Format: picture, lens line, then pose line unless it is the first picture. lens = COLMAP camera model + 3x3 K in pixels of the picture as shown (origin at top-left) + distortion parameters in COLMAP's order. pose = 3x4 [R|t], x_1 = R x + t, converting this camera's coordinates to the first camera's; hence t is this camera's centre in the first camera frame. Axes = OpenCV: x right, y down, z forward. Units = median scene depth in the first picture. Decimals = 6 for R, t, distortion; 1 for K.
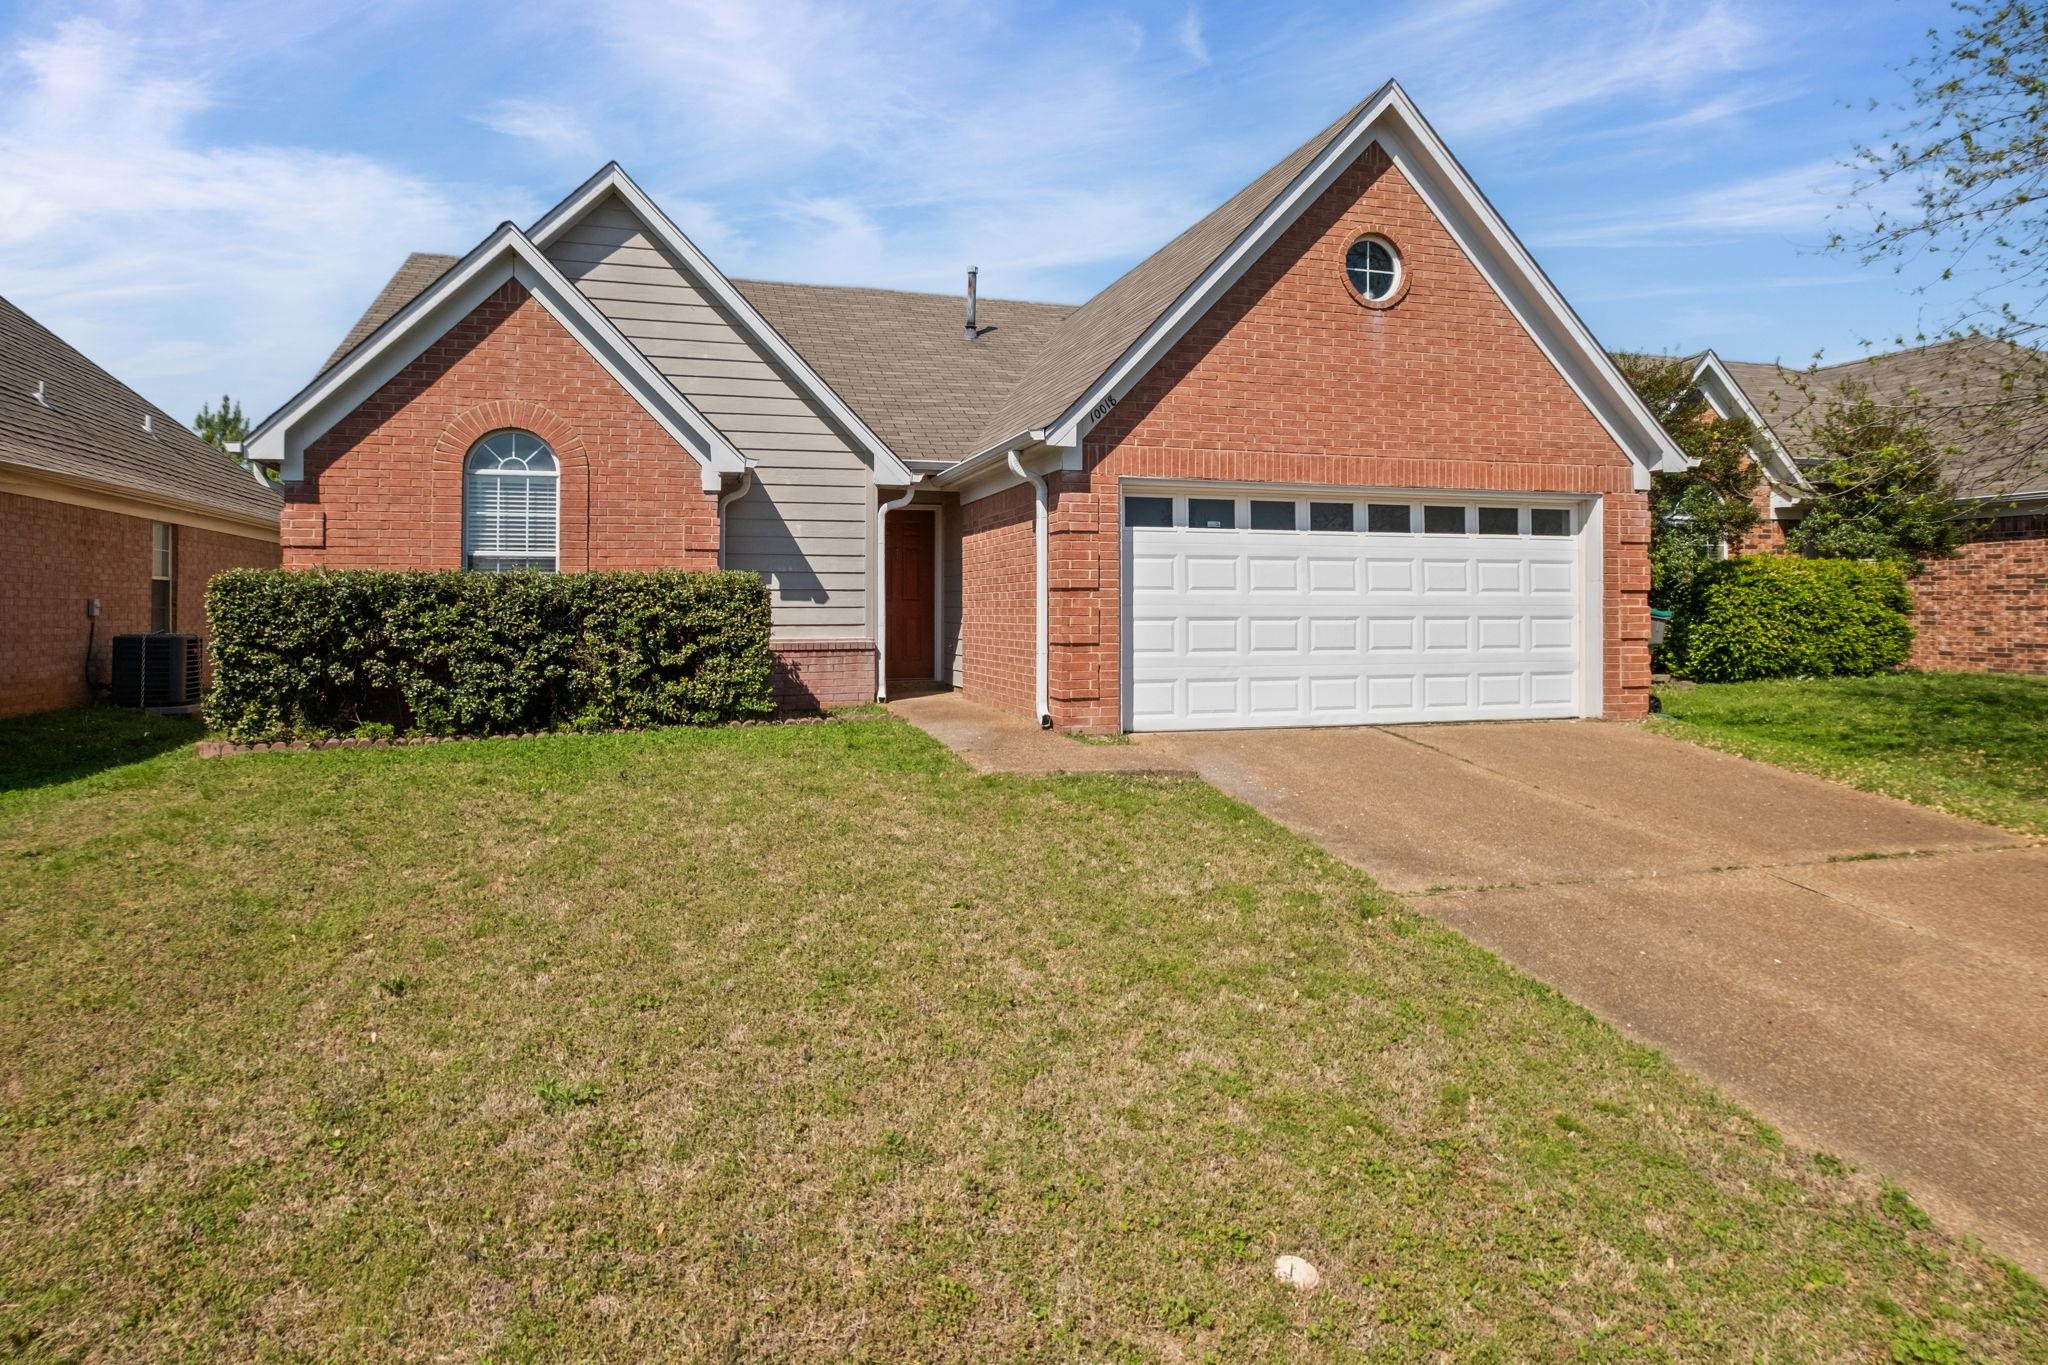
lens RADIAL K [[945.0, 0, 1023.0], [0, 945.0, 583.0], [0, 0, 1]] dist [0.002384, -0.000198]
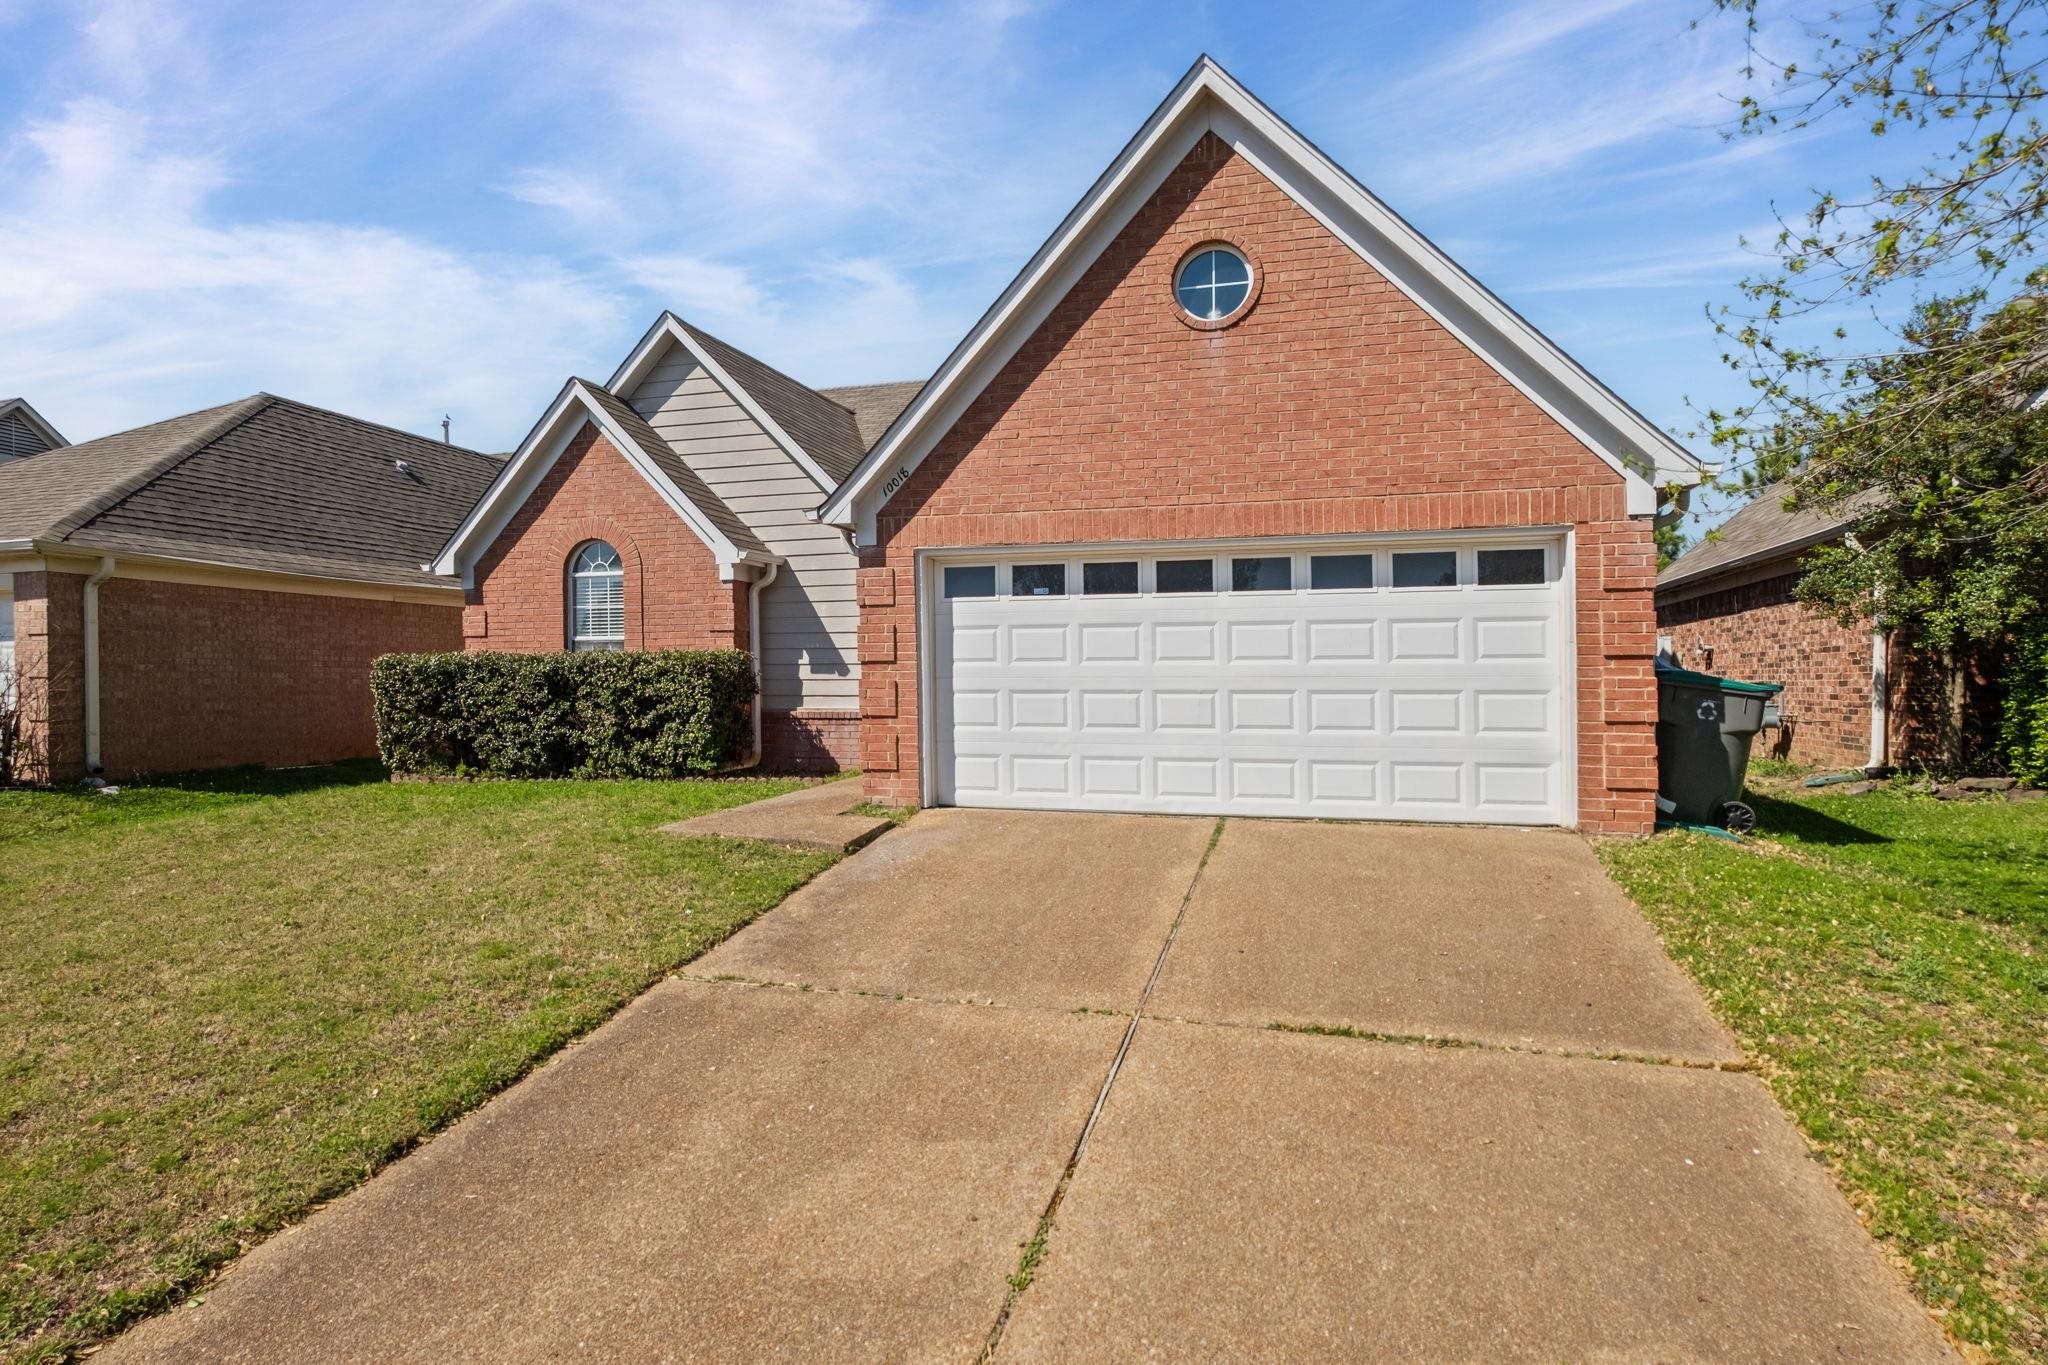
lens RADIAL K [[934.9, 0, 1021.4], [0, 934.9, 674.1], [0, 0, 1]] dist [0.002553, -0.004075]
pose [[0.887105, -0.004008, -0.461551, 0.599413], [0.014106, 0.999731, 0.018430, 0.002563], [0.461352, -0.022859, 0.886922, 0.162309]]
